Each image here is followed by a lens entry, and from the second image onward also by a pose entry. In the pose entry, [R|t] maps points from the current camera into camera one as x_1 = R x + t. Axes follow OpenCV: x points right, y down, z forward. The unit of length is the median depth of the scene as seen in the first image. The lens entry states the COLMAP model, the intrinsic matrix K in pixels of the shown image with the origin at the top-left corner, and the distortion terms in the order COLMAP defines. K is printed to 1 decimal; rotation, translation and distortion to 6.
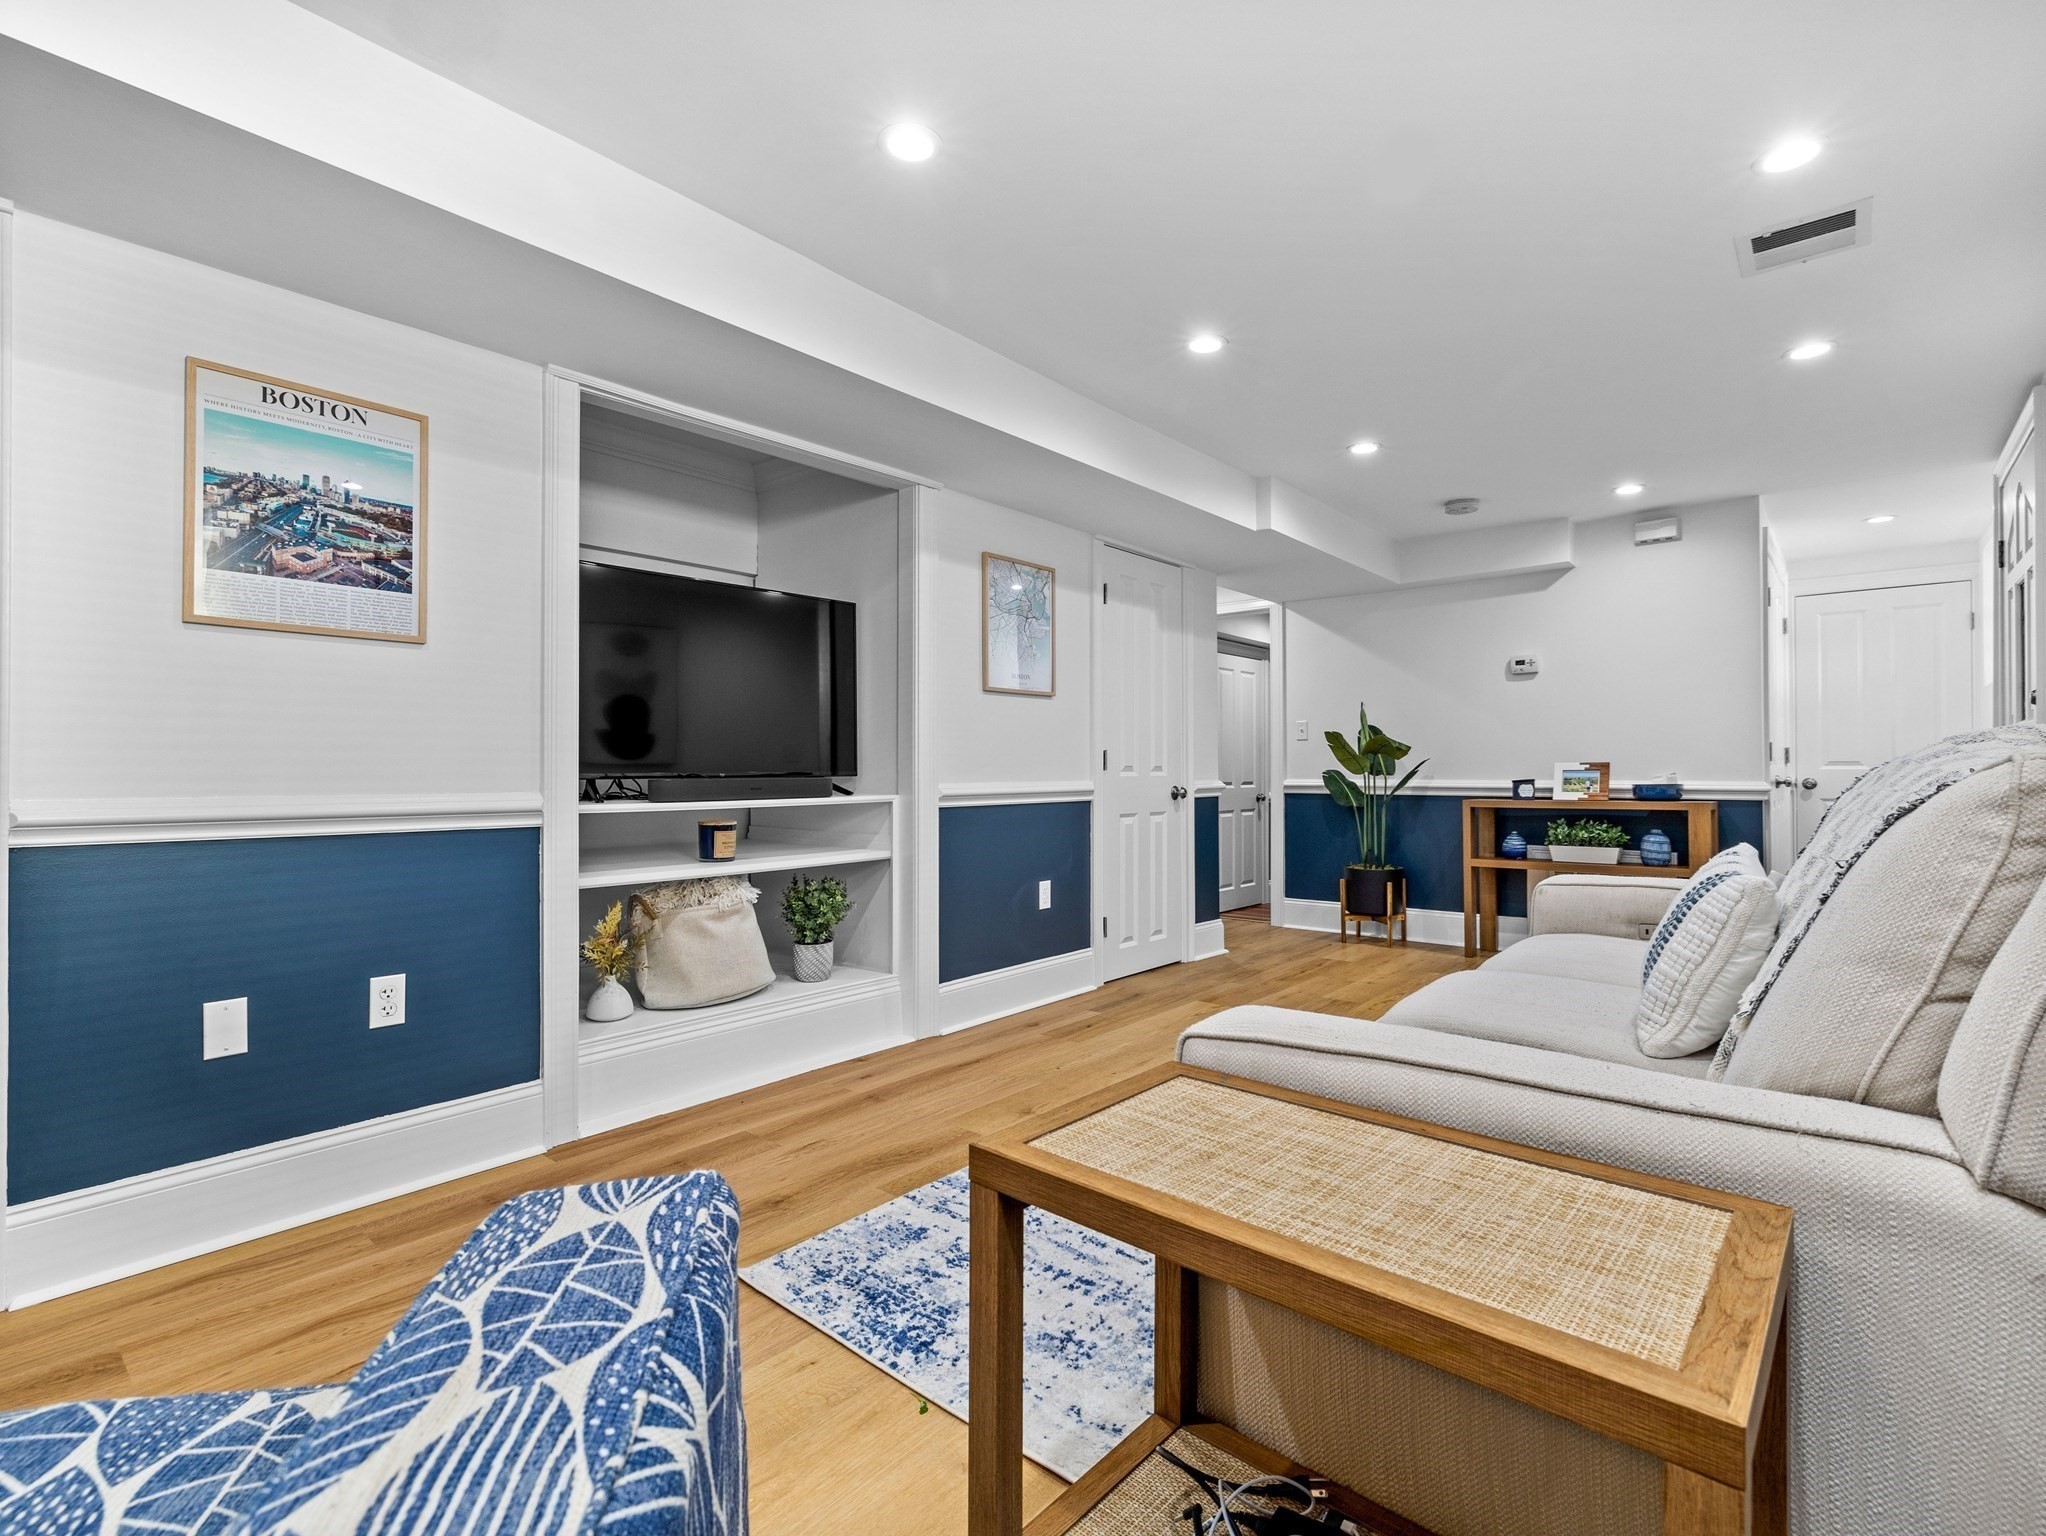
lens RADIAL K [[973.8, 0, 1020.3], [0, 973.8, 767.0], [0, 0, 1]] dist [0.002020, -0.000140]
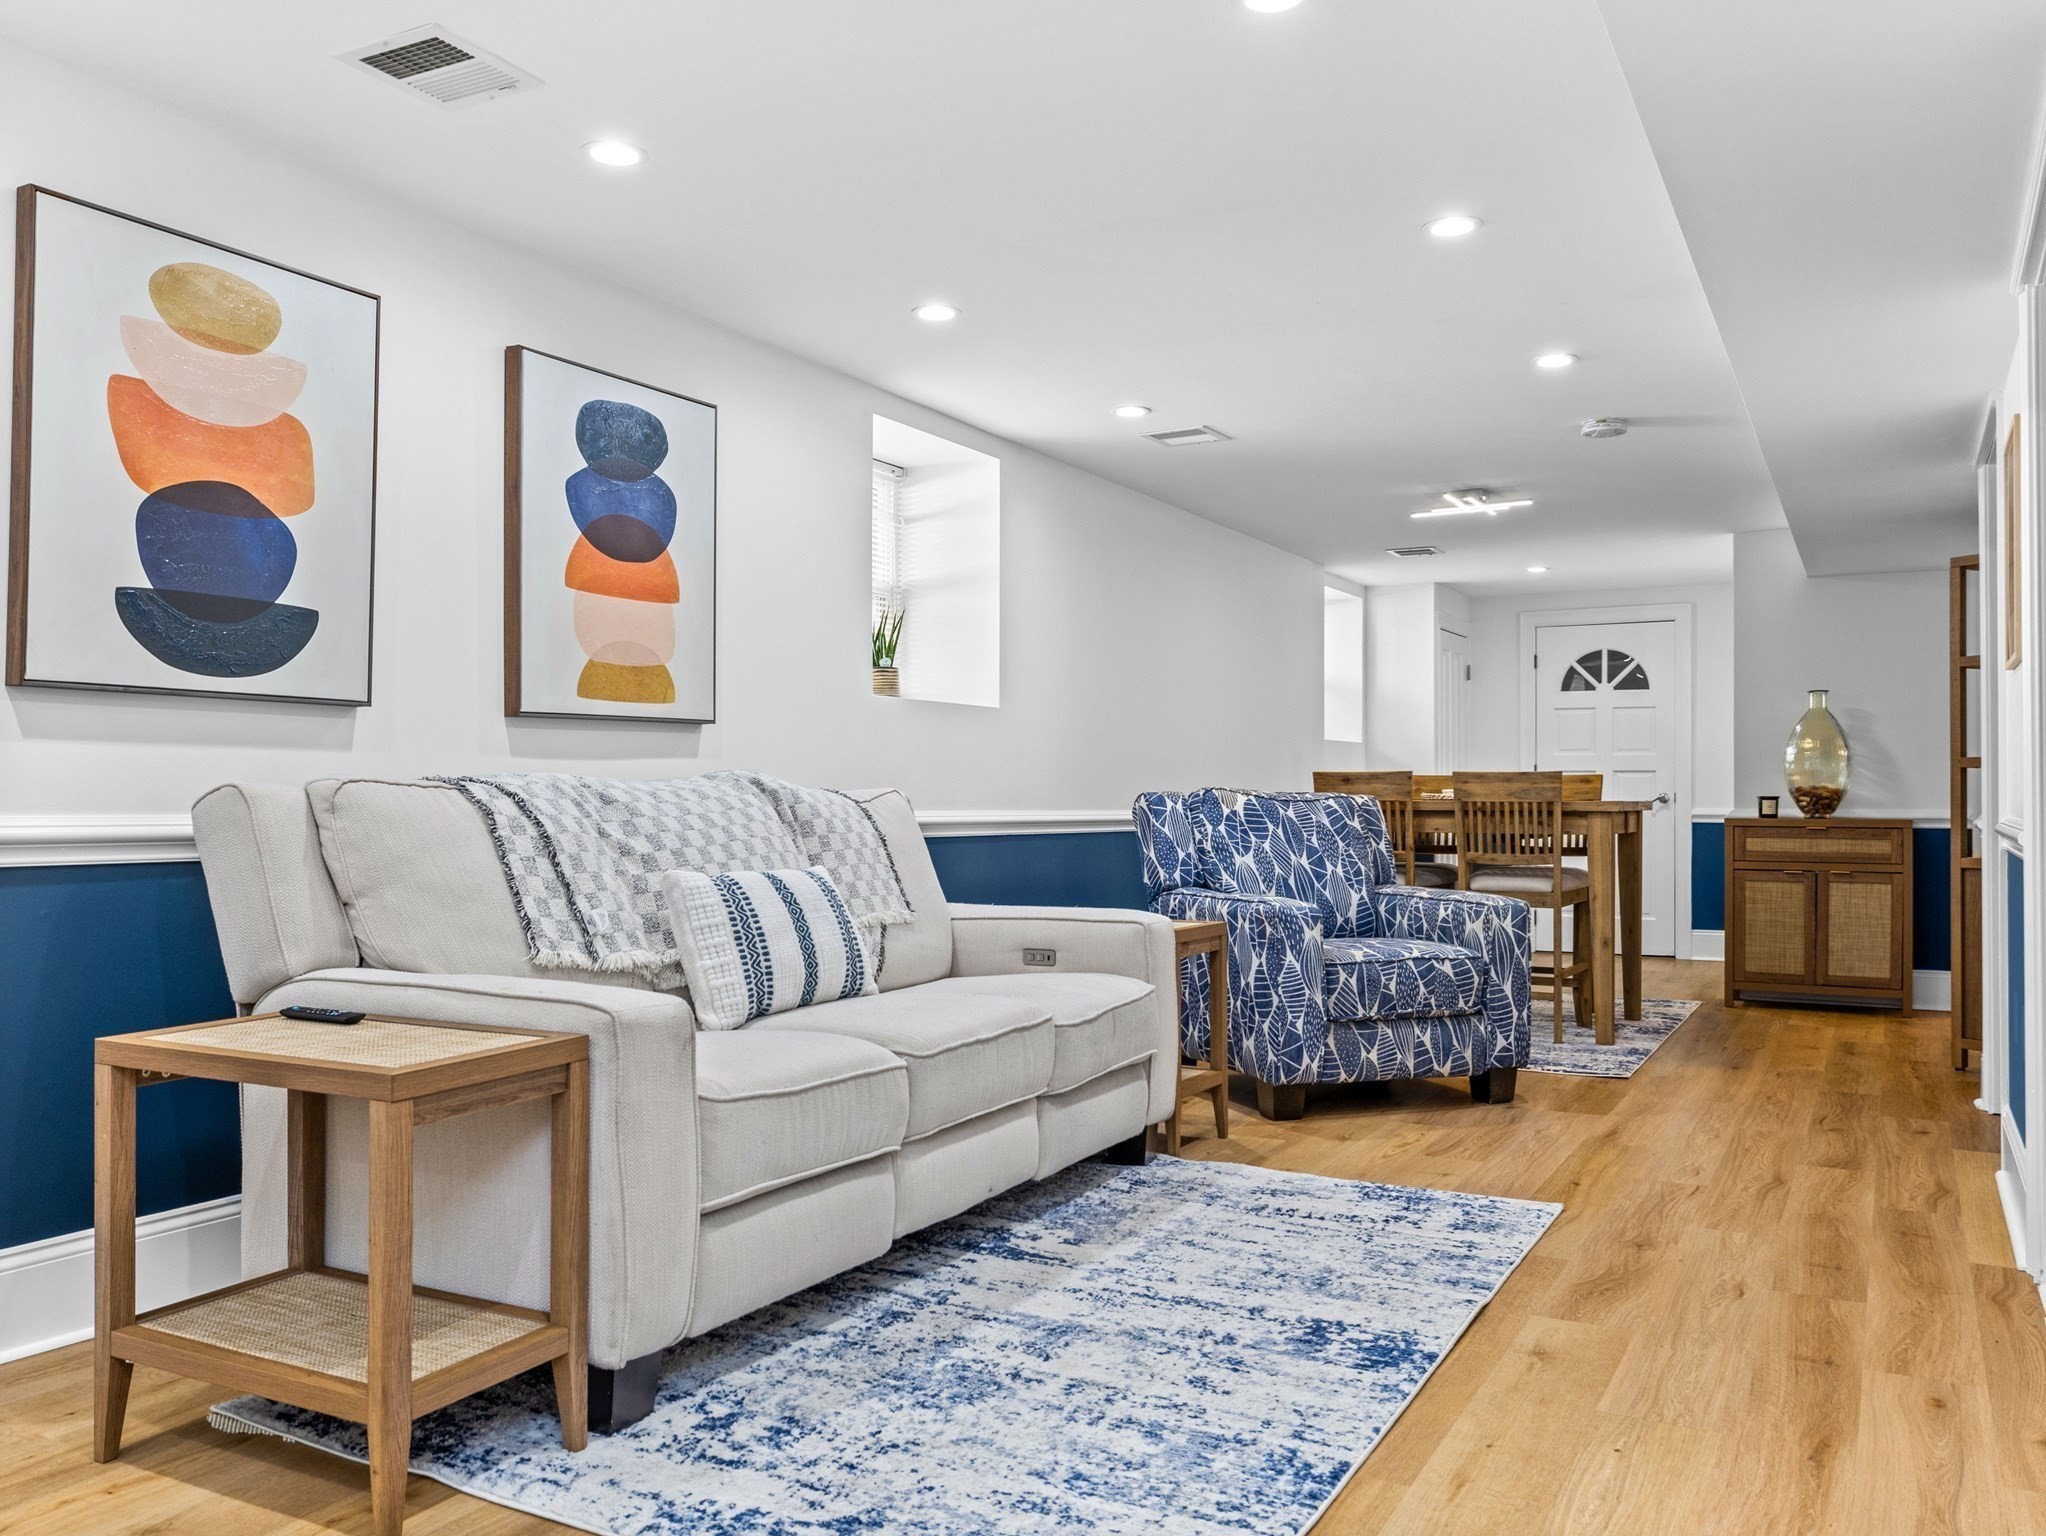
lens RADIAL K [[1594.8, 0, 1022.9], [0, 1594.8, 780.4], [0, 0, 1]] dist [-0.000479, 0.001030]
pose [[-0.977952, -0.005296, -0.208762, 0.542490], [-0.003060, 0.999934, -0.011032, 0.009085], [0.208807, -0.010150, -0.977904, 1.950809]]
